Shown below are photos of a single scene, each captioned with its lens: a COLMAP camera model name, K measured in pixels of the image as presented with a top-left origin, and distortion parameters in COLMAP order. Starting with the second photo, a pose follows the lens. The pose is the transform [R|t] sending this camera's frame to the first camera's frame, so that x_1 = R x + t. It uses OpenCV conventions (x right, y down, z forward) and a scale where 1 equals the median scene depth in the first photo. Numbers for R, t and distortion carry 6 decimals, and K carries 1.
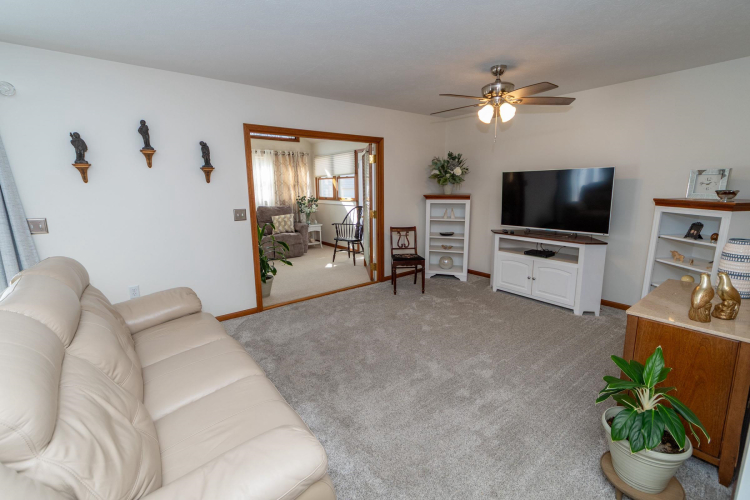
lens RADIAL K [[329.5, 0, 375.7], [0, 329.5, 248.9], [0, 0, 1]] dist [-0.002431, -0.000517]
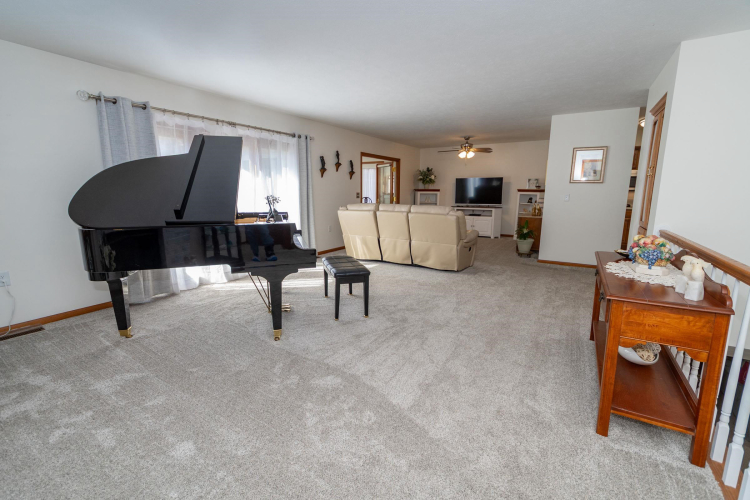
lens RADIAL K [[329.5, 0, 370.1], [0, 329.5, 251.6], [0, 0, 1]] dist [-0.002431, -0.000517]
pose [[0.941148, -0.047750, 0.334604, -0.880739], [0.050800, 0.998709, -0.000363, 0.214650], [-0.334155, 0.017340, 0.942359, -0.819106]]
